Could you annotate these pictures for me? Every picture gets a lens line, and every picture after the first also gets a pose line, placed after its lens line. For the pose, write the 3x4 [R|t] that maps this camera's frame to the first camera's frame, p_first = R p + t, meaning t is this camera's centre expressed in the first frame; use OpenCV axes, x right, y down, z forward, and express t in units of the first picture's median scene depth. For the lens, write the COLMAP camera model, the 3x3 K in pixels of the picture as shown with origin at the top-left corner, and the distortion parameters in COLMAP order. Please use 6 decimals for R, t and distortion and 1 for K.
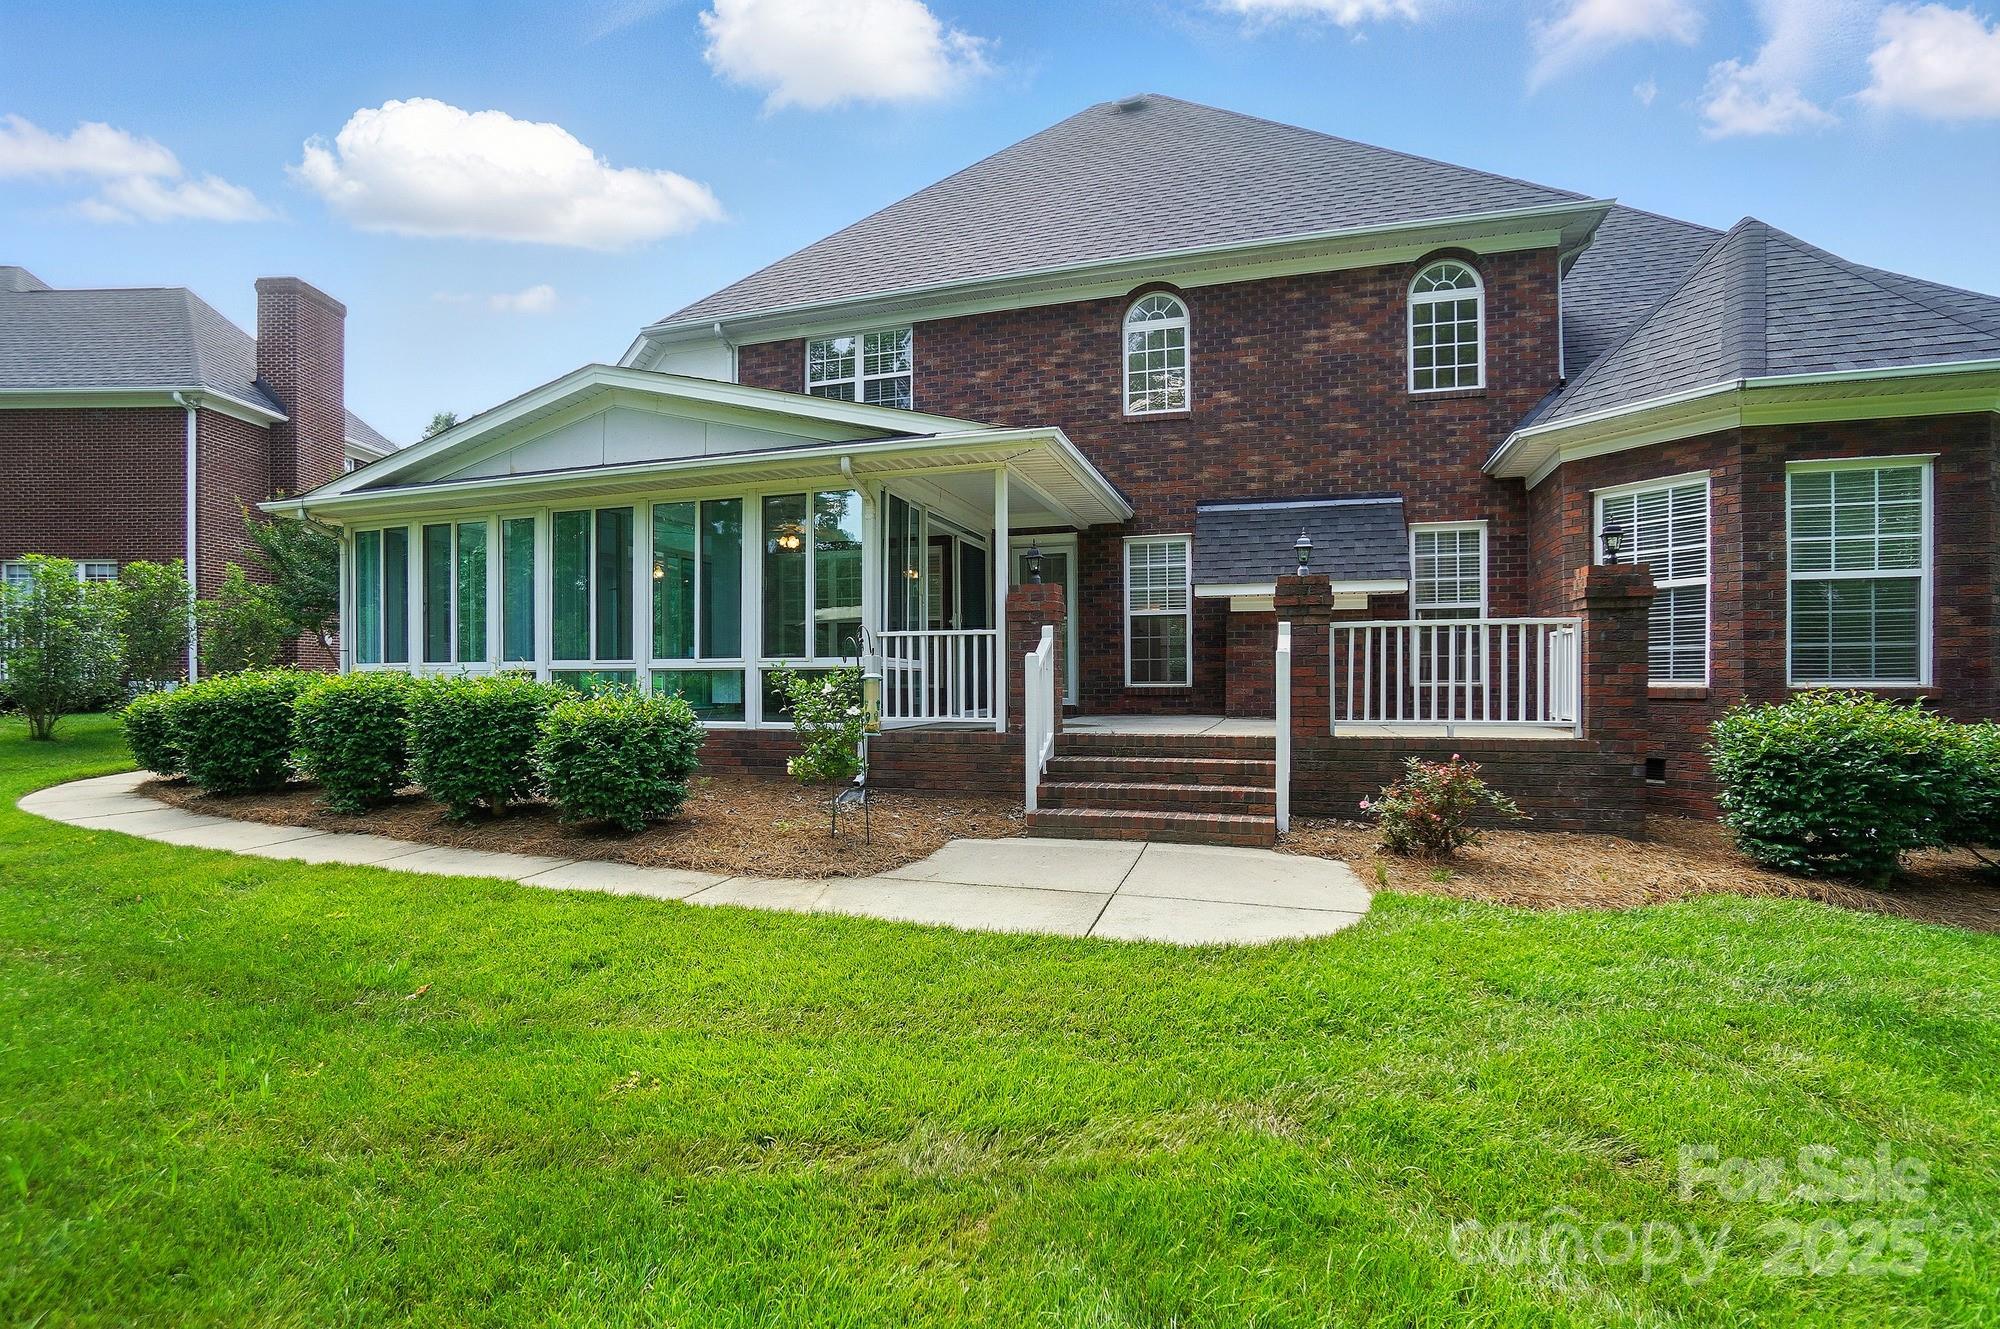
lens RADIAL K [[947.0, 0, 1000.9], [0, 947.0, 681.6], [0, 0, 1]] dist [-0.050781, 0.024250]
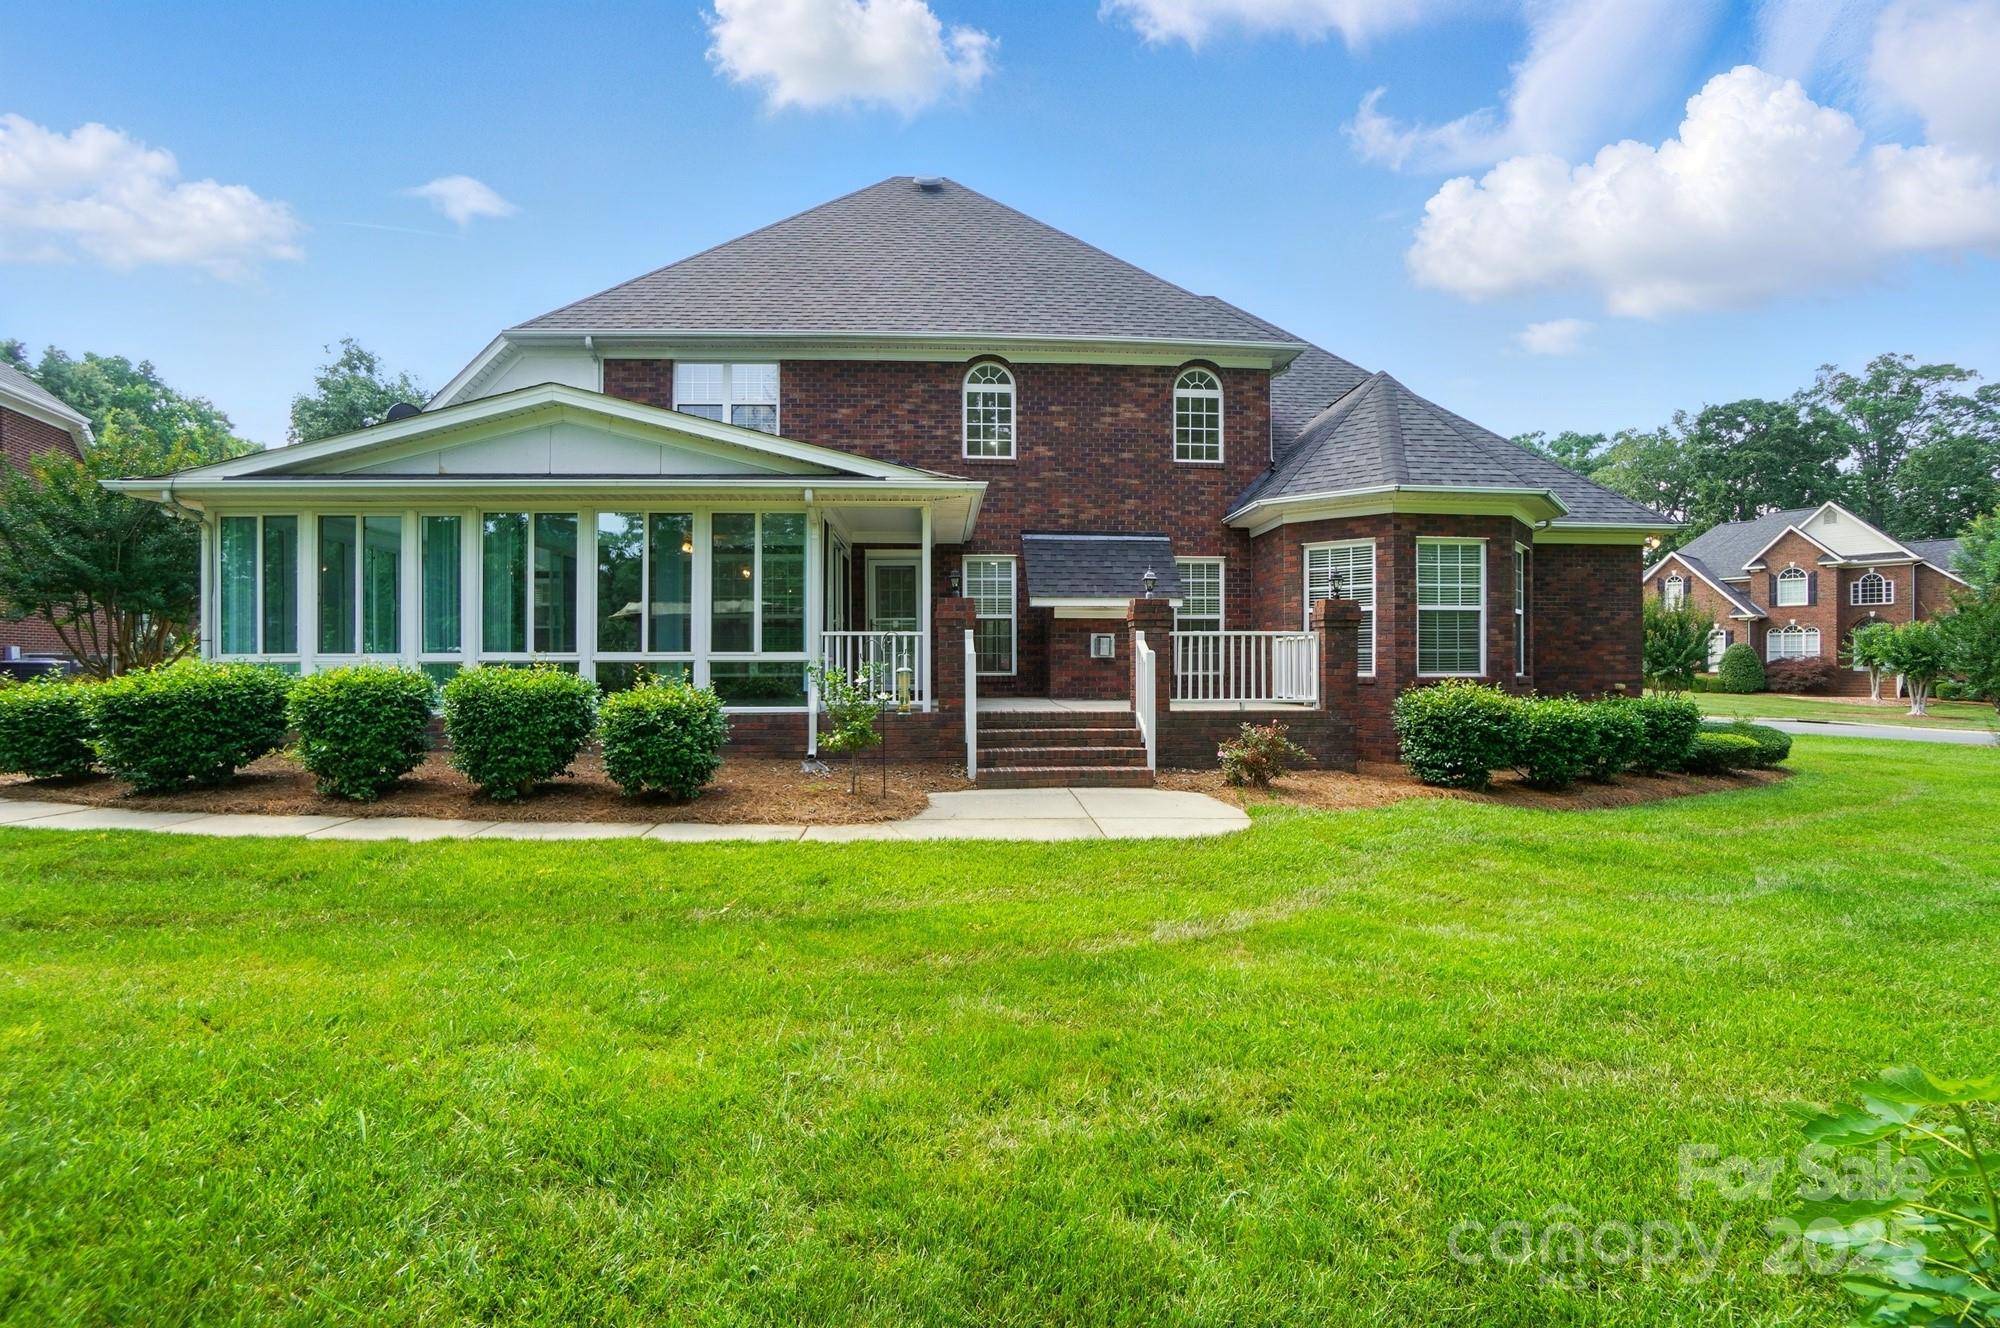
lens RADIAL K [[896.2, 0, 996.1], [0, 896.2, 664.2], [0, 0, 1]] dist [-0.049267, 0.020347]
pose [[0.935789, 0.002195, 0.352554, -0.279776], [-0.001615, 0.999997, -0.001939, -0.007672], [-0.352557, 0.001245, 0.935790, -0.139058]]
